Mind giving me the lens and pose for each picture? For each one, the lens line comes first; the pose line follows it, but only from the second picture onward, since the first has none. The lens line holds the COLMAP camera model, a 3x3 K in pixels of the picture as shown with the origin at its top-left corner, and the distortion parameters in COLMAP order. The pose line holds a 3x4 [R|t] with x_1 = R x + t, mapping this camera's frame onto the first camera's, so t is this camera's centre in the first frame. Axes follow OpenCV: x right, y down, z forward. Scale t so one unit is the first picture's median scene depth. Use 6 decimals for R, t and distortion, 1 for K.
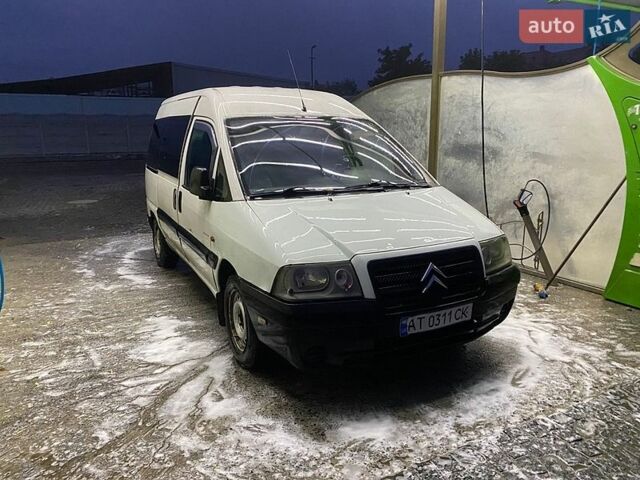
lens RADIAL K [[490.7, 0, 317.5], [0, 490.7, 237.9], [0, 0, 1]] dist [0.007657, -0.003961]
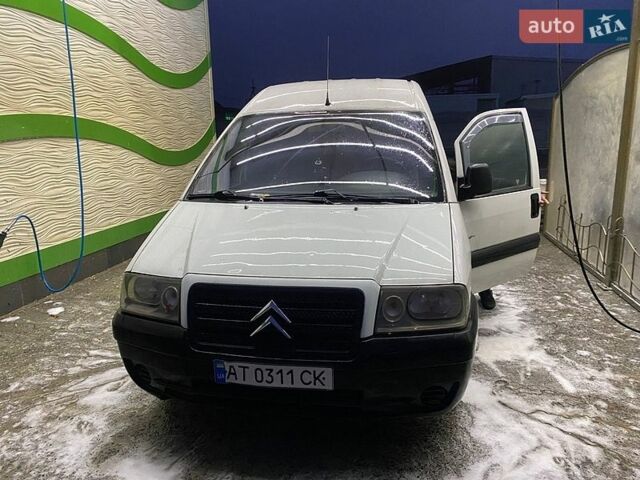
lens RADIAL K [[490.7, 0, 320.6], [0, 490.7, 236.4], [0, 0, 1]] dist [0.007657, -0.003961]
pose [[0.785353, 0.119825, -0.607341, 0.740818], [-0.117015, 0.992136, 0.044432, -0.091414], [0.607889, 0.036173, 0.793198, 0.431333]]
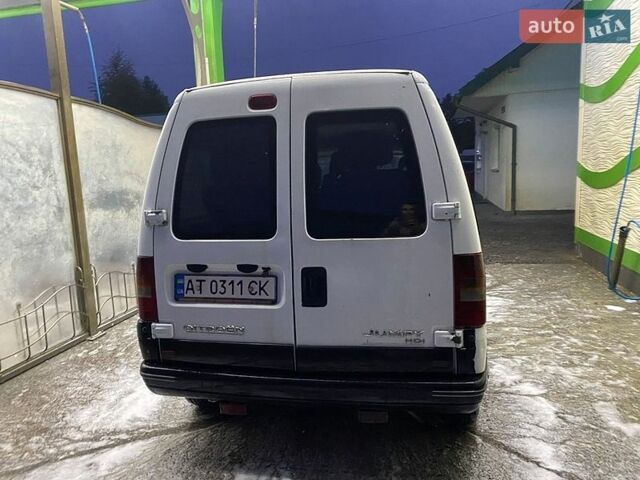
lens RADIAL K [[490.7, 0, 323.1], [0, 490.7, 240.7], [0, 0, 1]] dist [0.007657, -0.003961]
pose [[-0.777370, -0.042642, 0.627597, -1.054536], [0.186294, 0.937337, 0.294440, -0.595033], [-0.600825, 0.345806, -0.720713, 2.894819]]
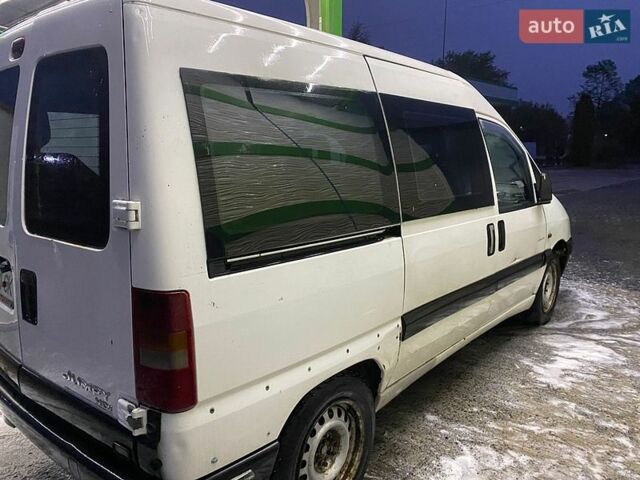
lens RADIAL K [[490.7, 0, 316.3], [0, 490.7, 244.0], [0, 0, 1]] dist [0.007657, -0.003961]
pose [[-0.381694, -0.160129, 0.910312, -1.220907], [0.205307, 0.945586, 0.252419, -0.430348], [-0.901199, 0.283240, -0.328049, 2.205947]]
